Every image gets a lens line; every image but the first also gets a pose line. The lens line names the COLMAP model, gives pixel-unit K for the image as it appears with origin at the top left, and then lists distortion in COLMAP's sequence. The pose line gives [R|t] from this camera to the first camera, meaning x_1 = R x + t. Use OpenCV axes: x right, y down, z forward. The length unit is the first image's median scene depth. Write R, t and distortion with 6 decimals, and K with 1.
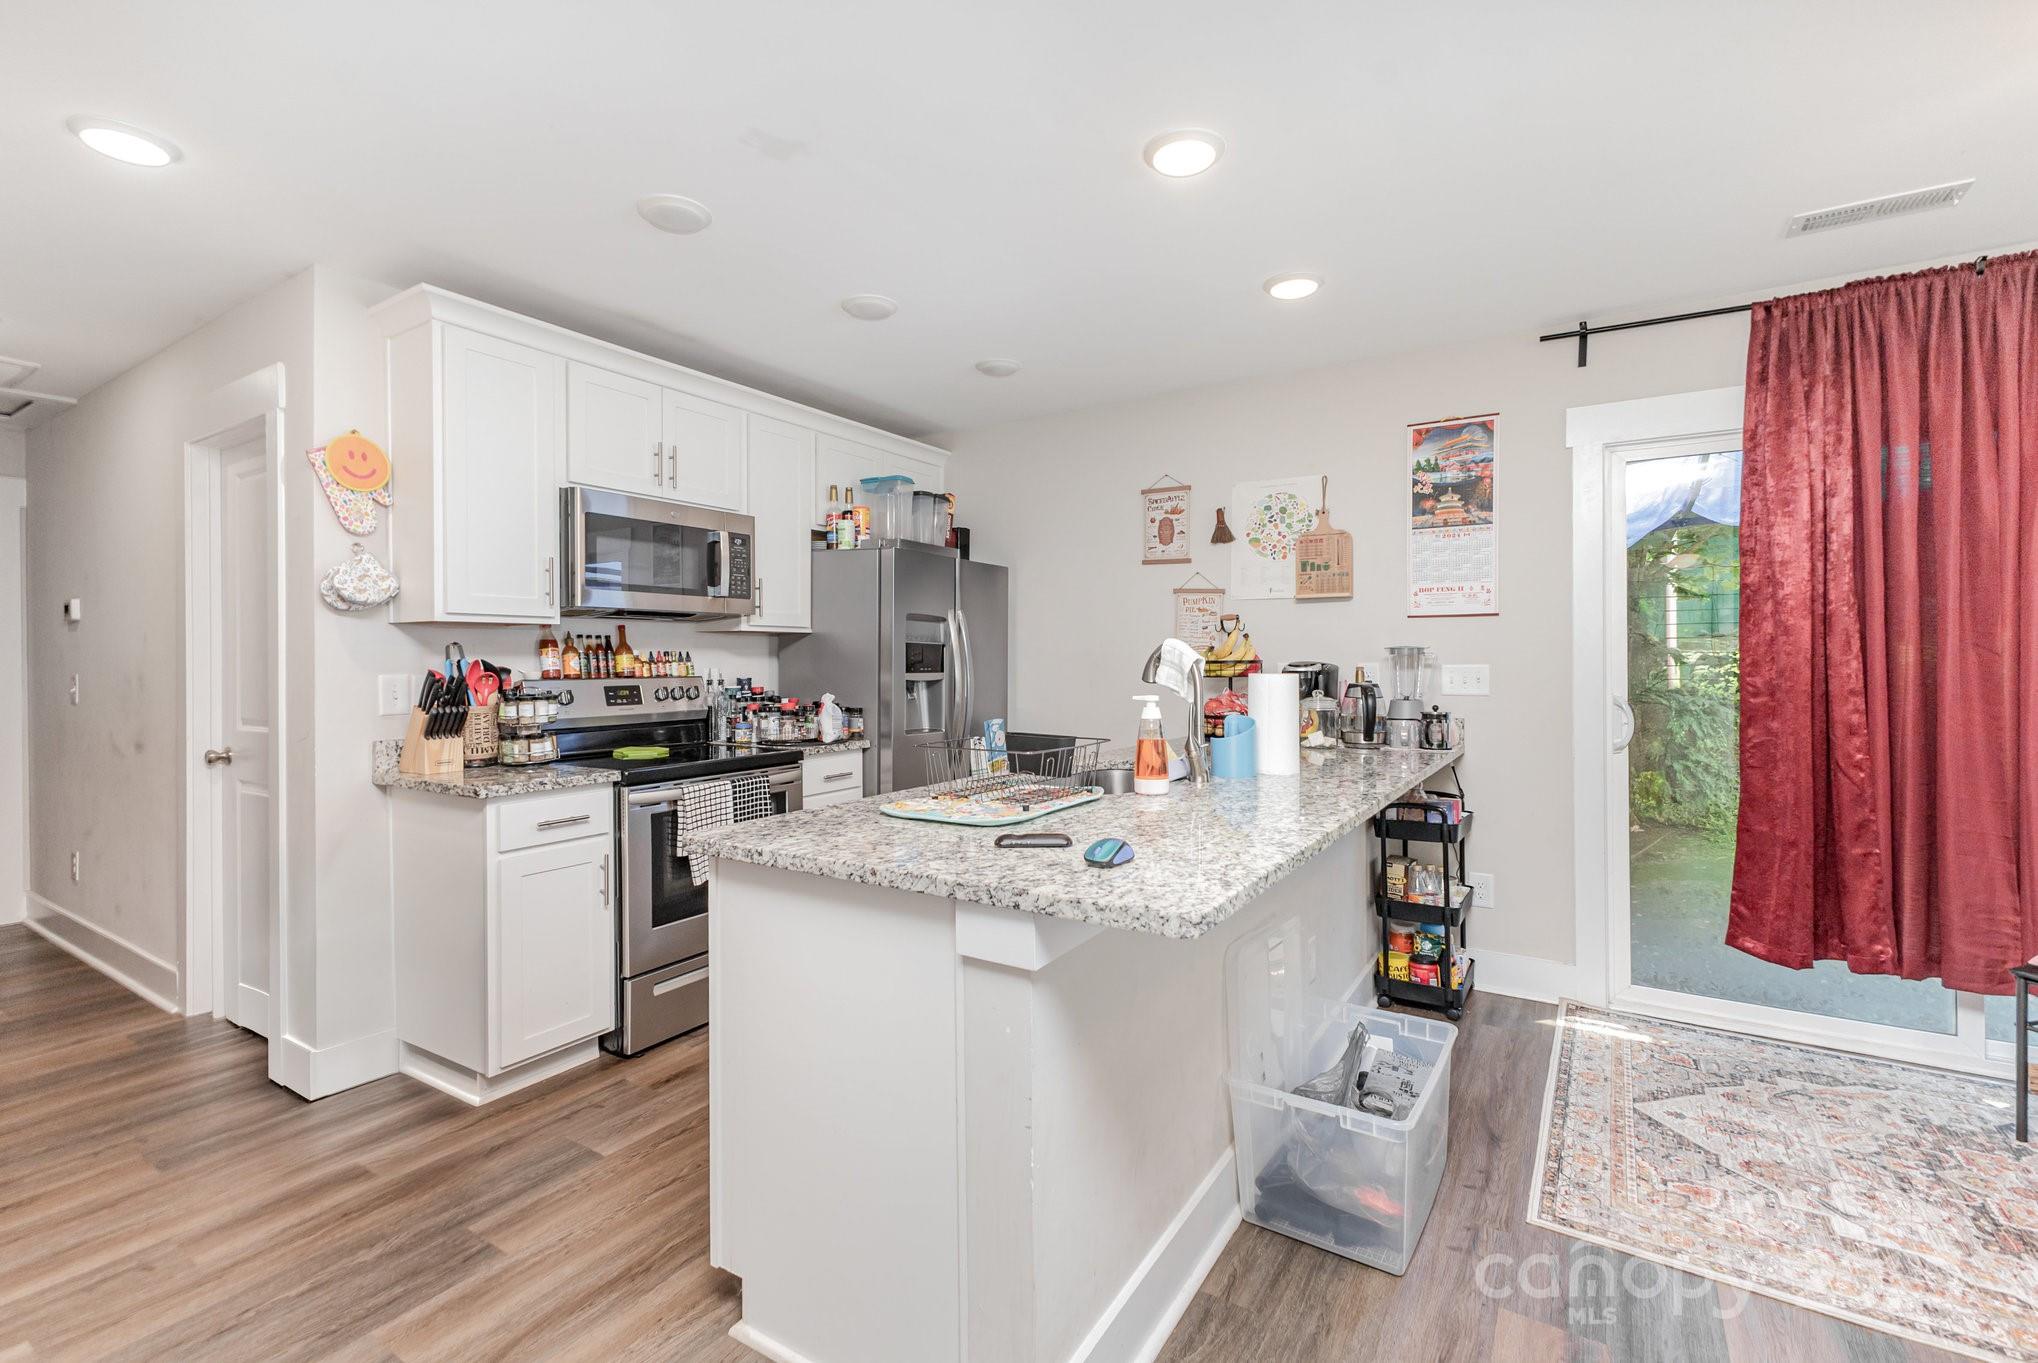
lens RADIAL K [[881.2, 0, 1026.4], [0, 881.2, 663.9], [0, 0, 1]] dist [0.011164, -0.003673]
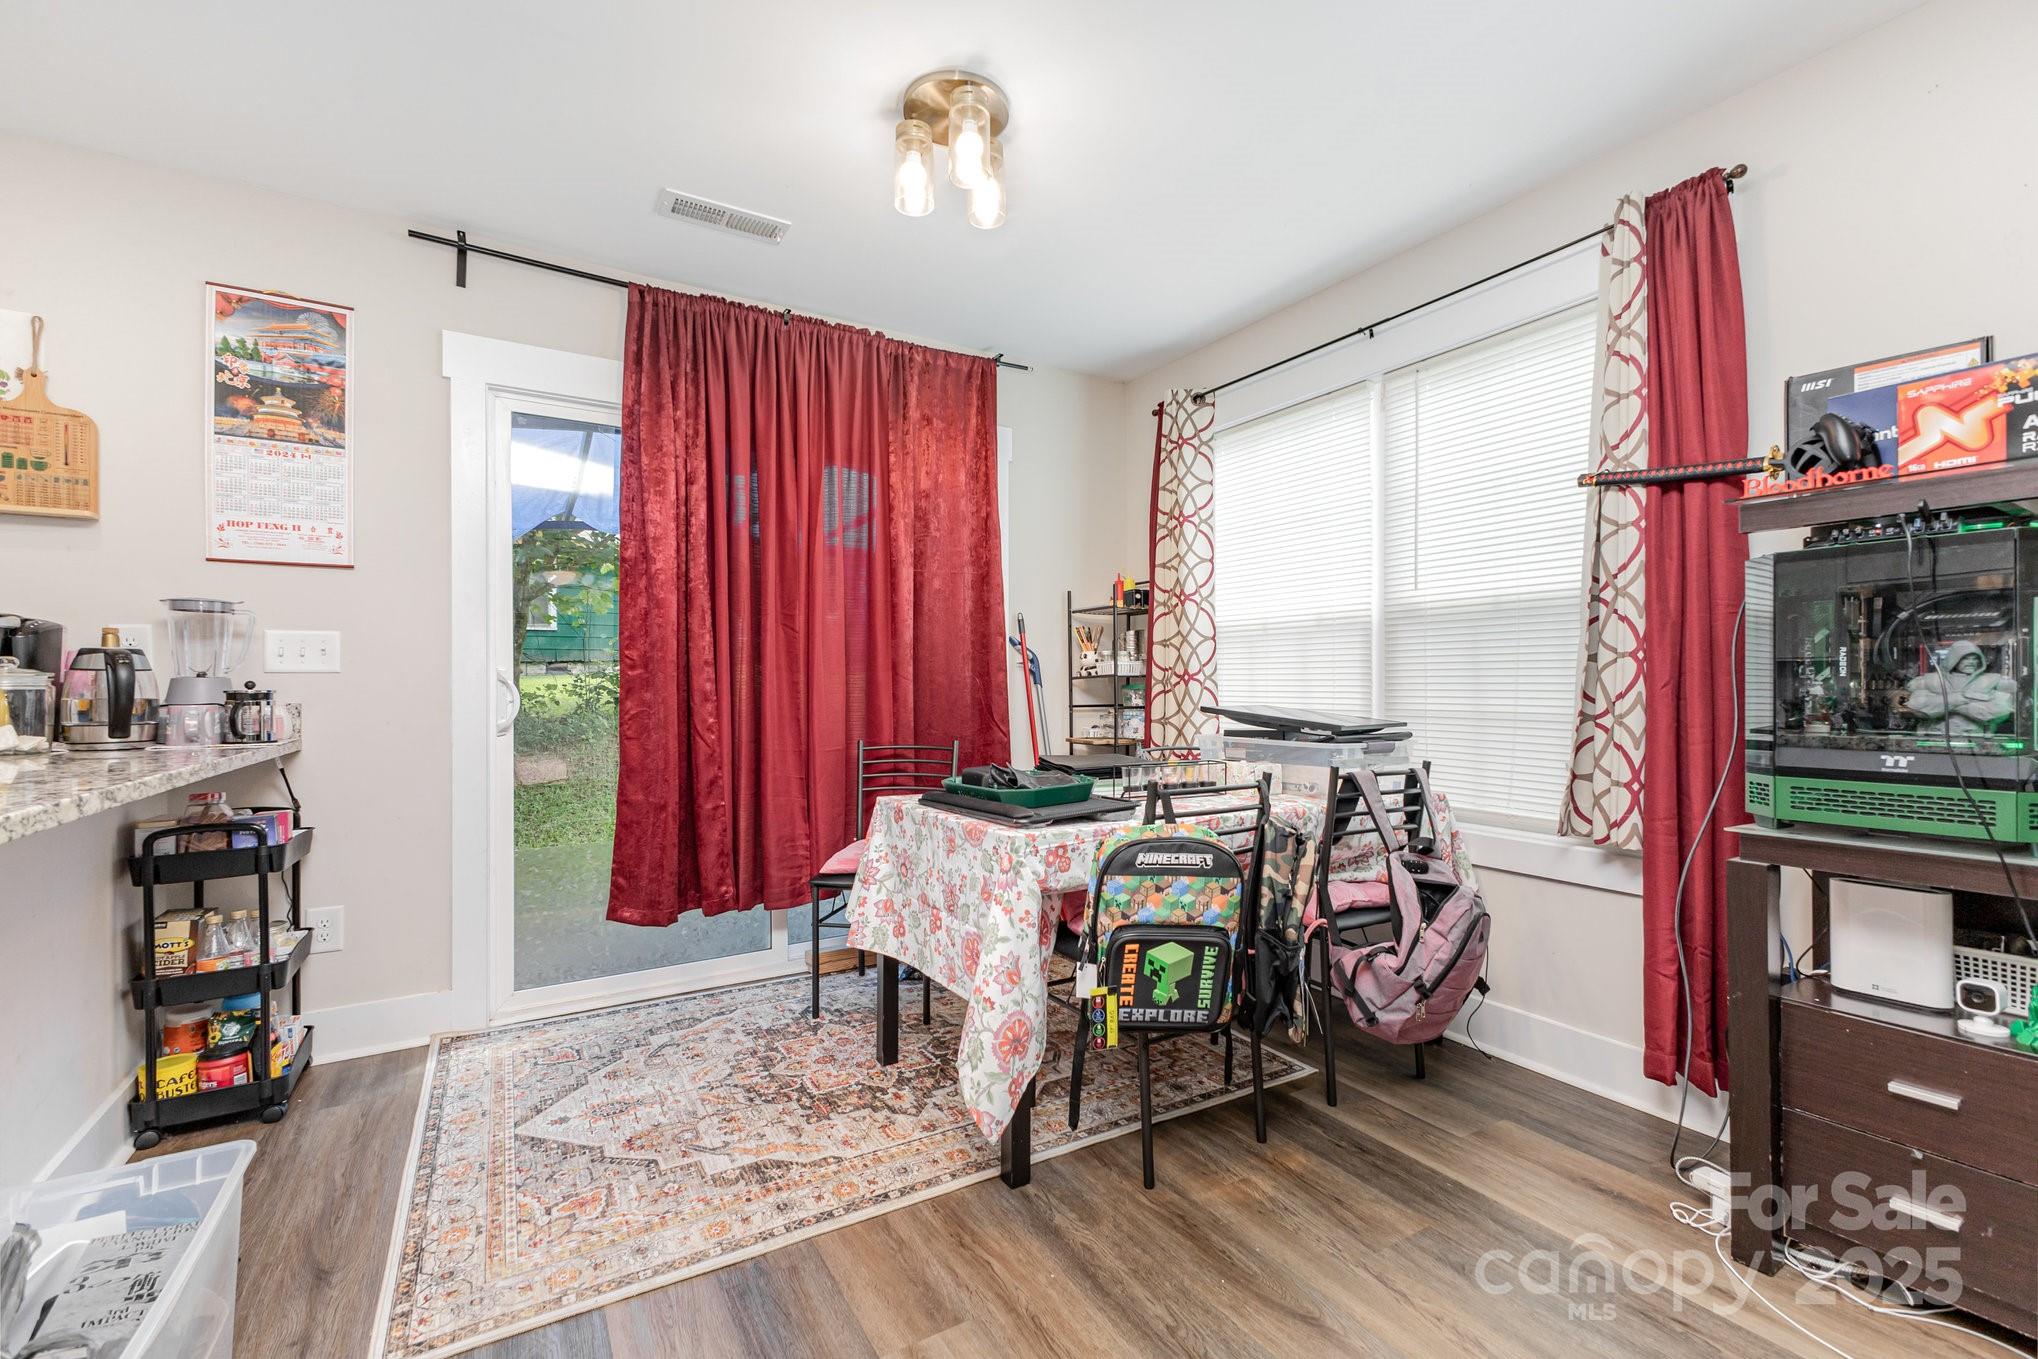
lens RADIAL K [[881.2, 0, 1032.3], [0, 881.2, 678.4], [0, 0, 1]] dist [0.011164, -0.003673]
pose [[0.429663, 0.006734, 0.902964, 0.104219], [0.002753, 0.999958, -0.008767, 0.058193], [-0.902985, 0.006253, 0.429626, 0.149986]]
